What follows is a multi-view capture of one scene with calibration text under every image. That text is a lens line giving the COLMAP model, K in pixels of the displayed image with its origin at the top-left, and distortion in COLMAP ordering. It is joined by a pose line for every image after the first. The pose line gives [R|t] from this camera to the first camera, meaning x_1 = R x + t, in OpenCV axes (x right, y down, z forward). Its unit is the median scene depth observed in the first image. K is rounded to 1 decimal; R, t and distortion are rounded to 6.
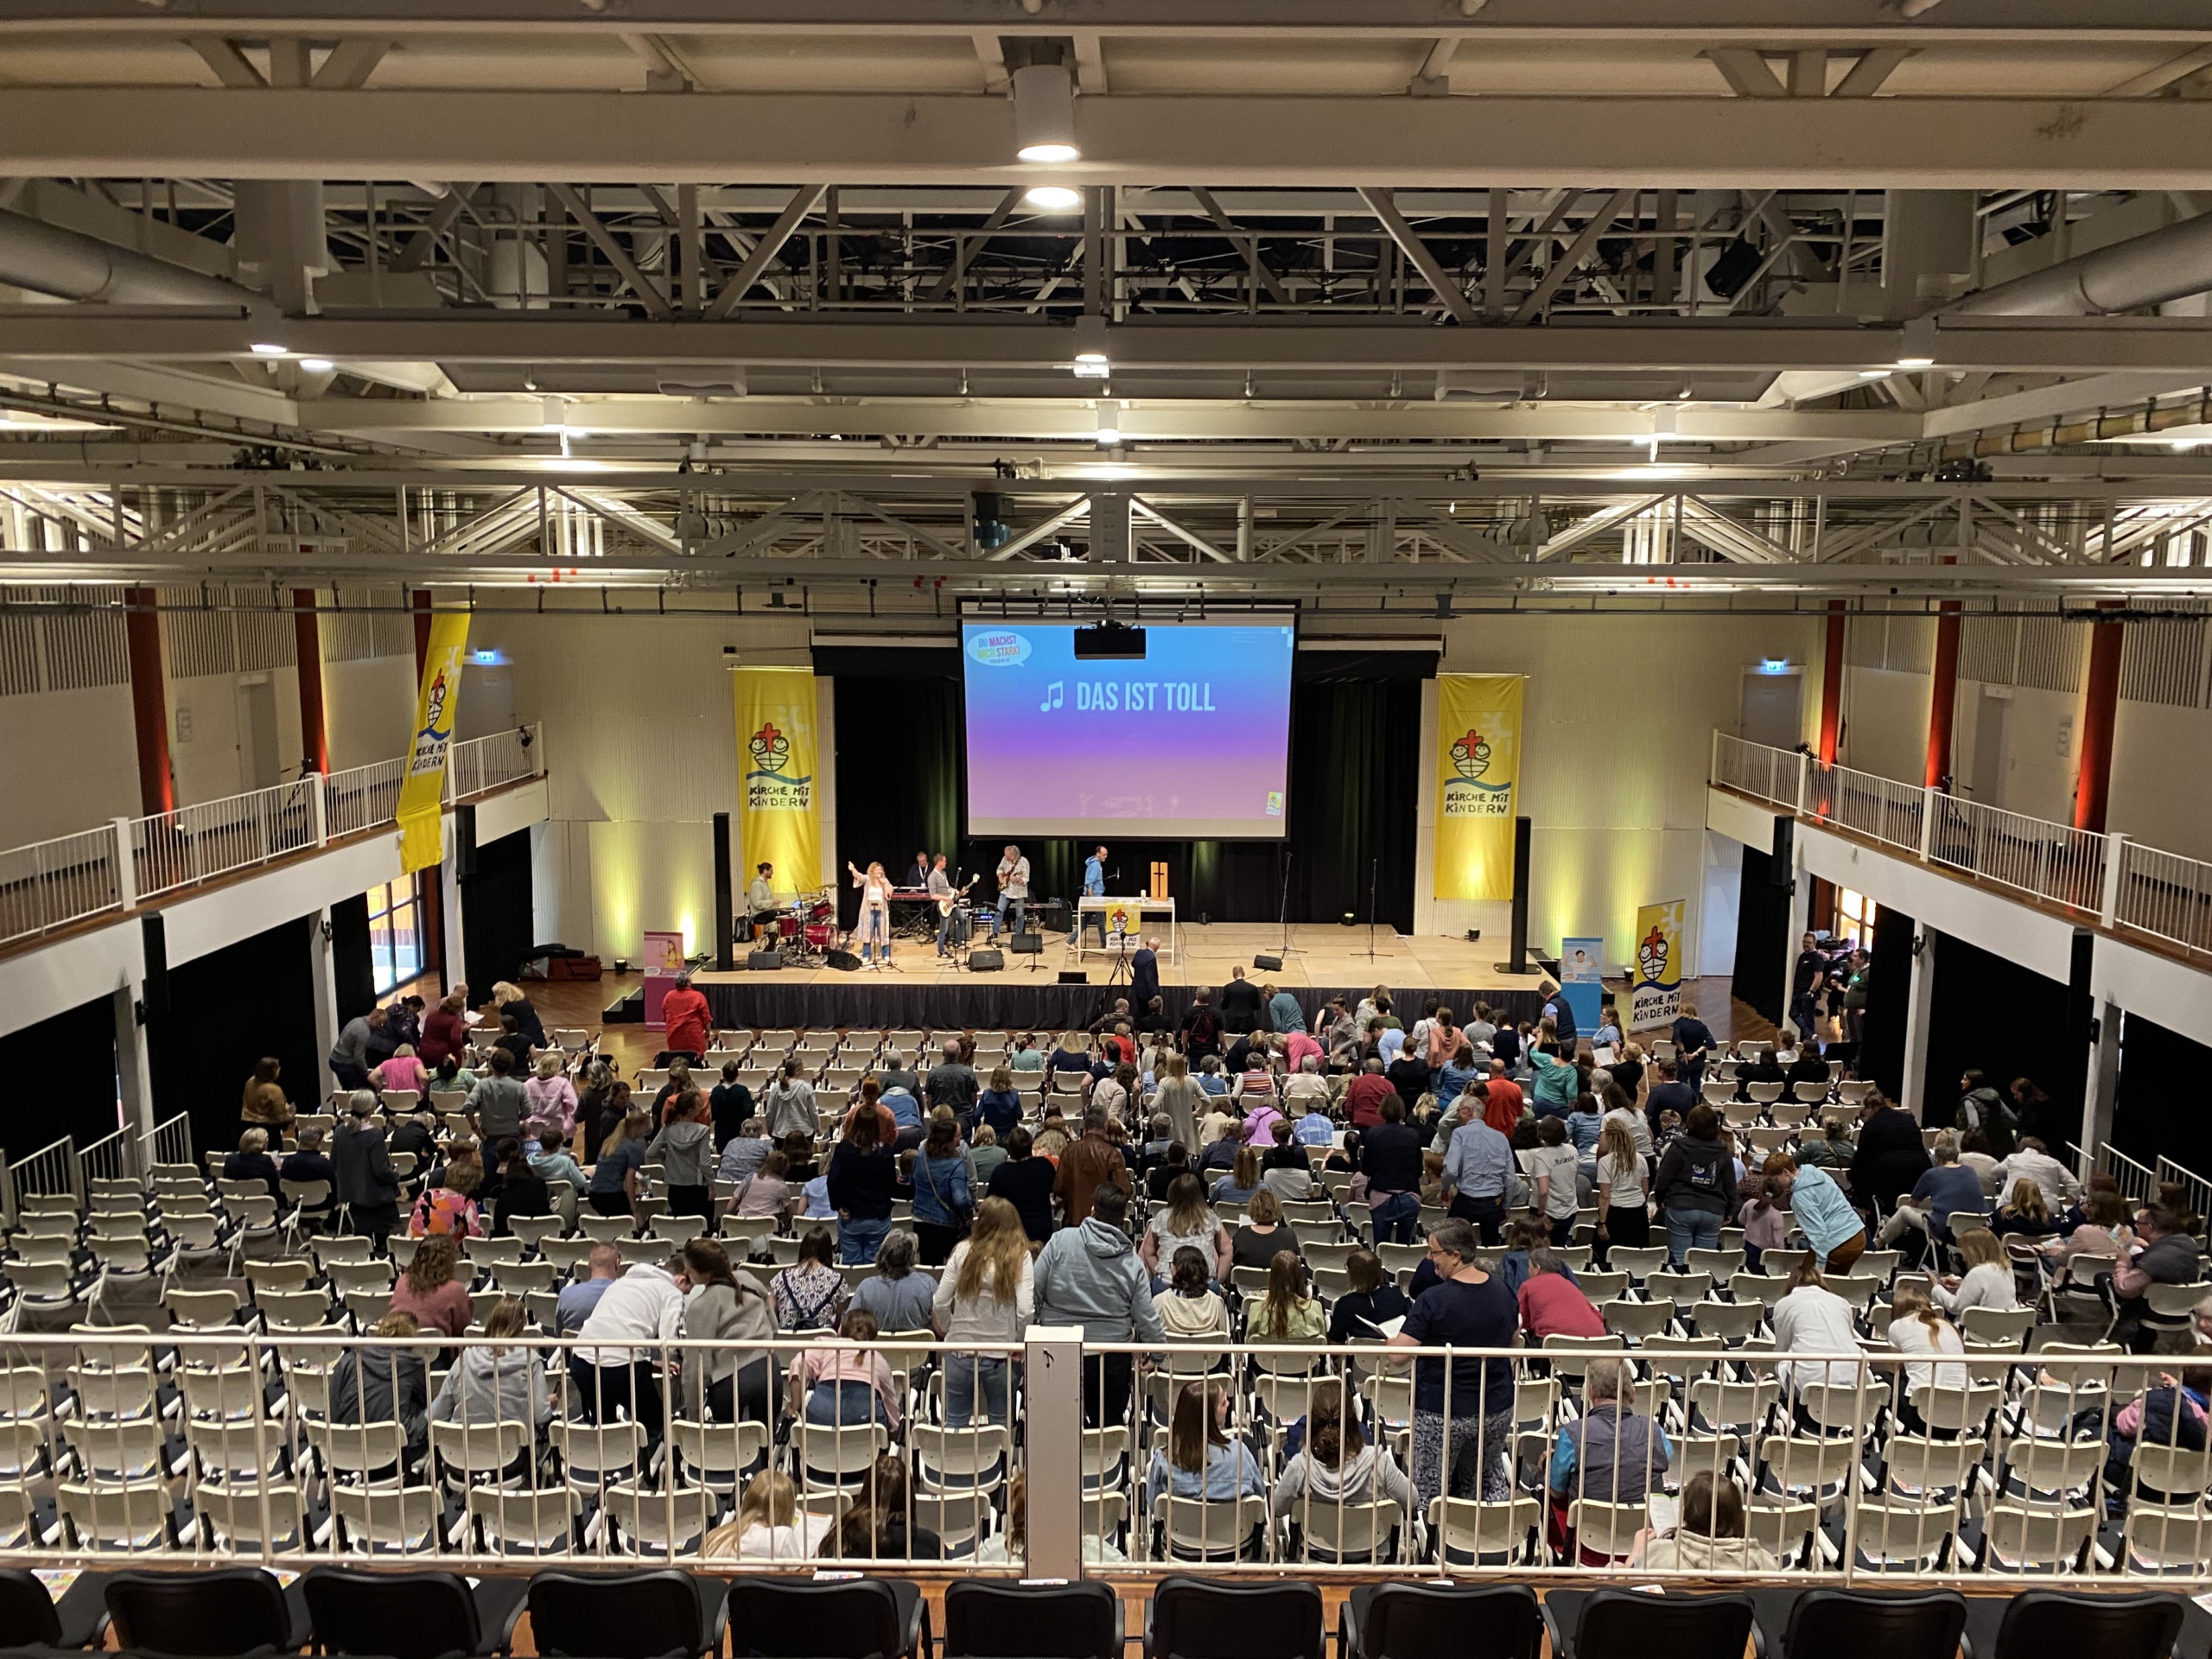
lens RADIAL K [[1674.3, 0, 1104.1], [0, 1674.3, 843.8], [0, 0, 1]] dist [0.007550, -0.005955]
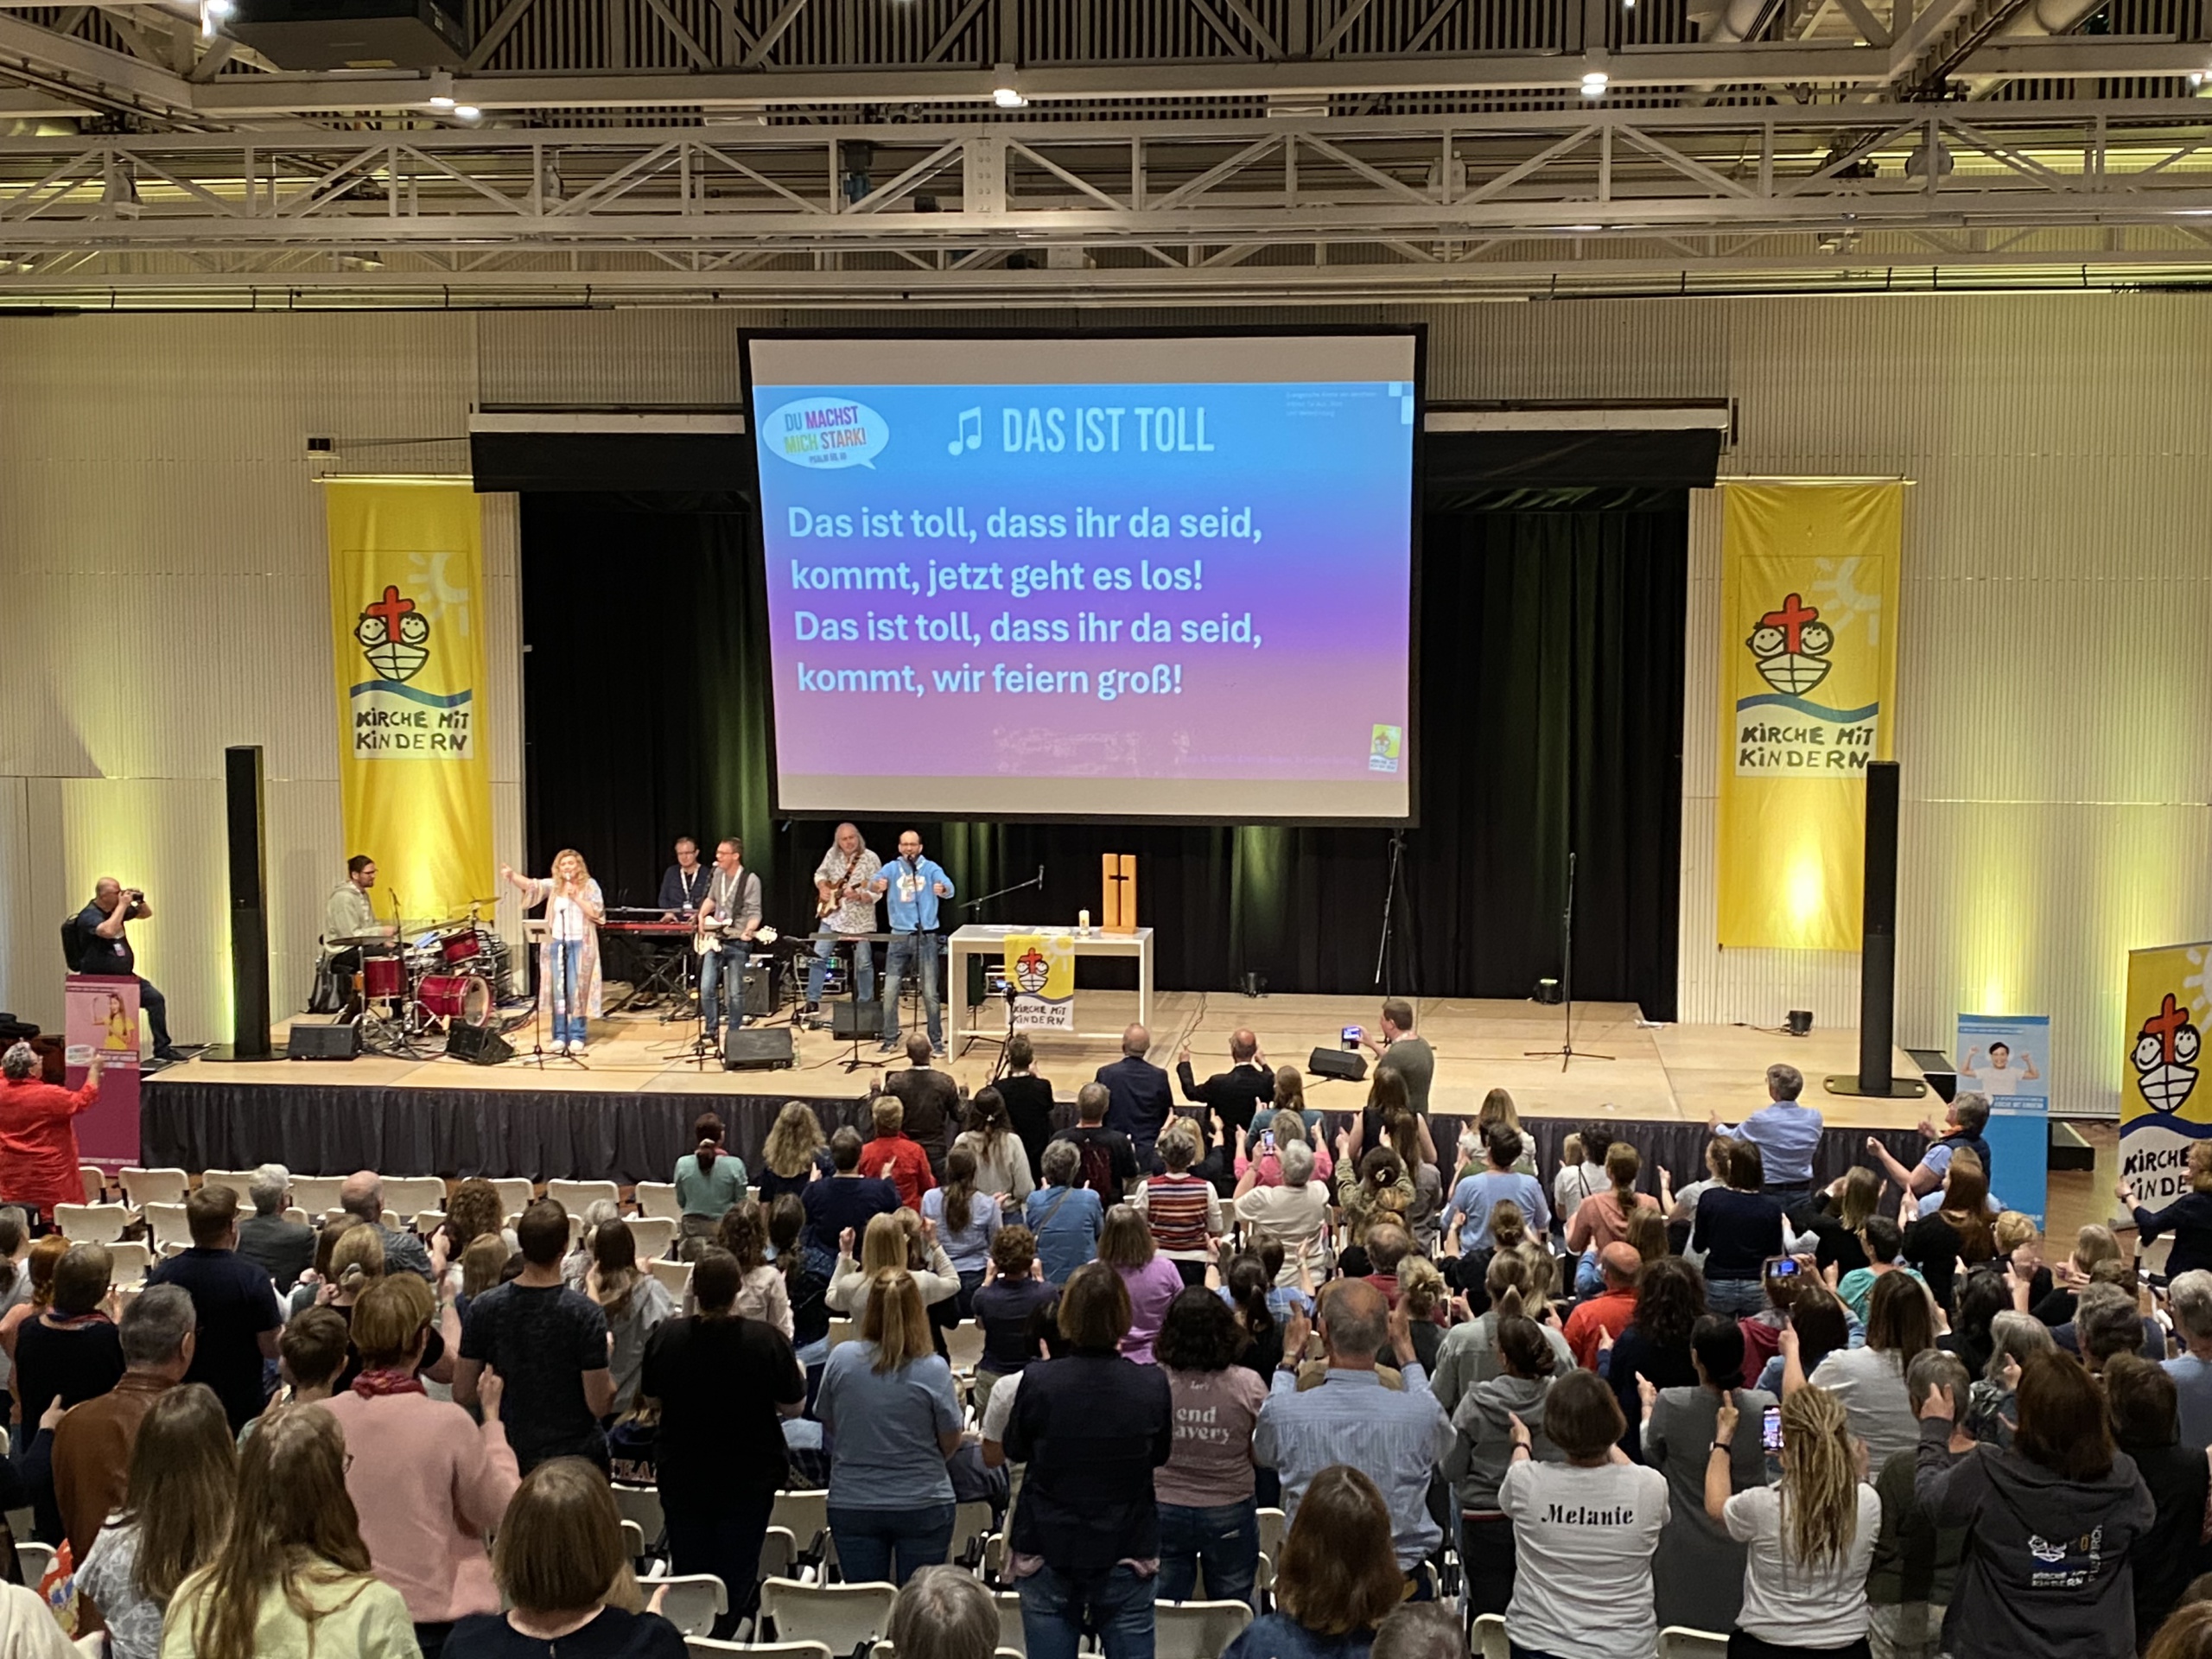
lens RADIAL K [[2674.0, 0, 1105.8], [0, 2674.0, 828.7], [0, 0, 1]] dist [0.060517, 0.000000]
pose [[0.992787, 0.006988, -0.119690, 0.116796], [-0.012753, 0.998791, -0.047473, 0.038661], [0.119214, 0.048657, 0.991676, 0.215020]]
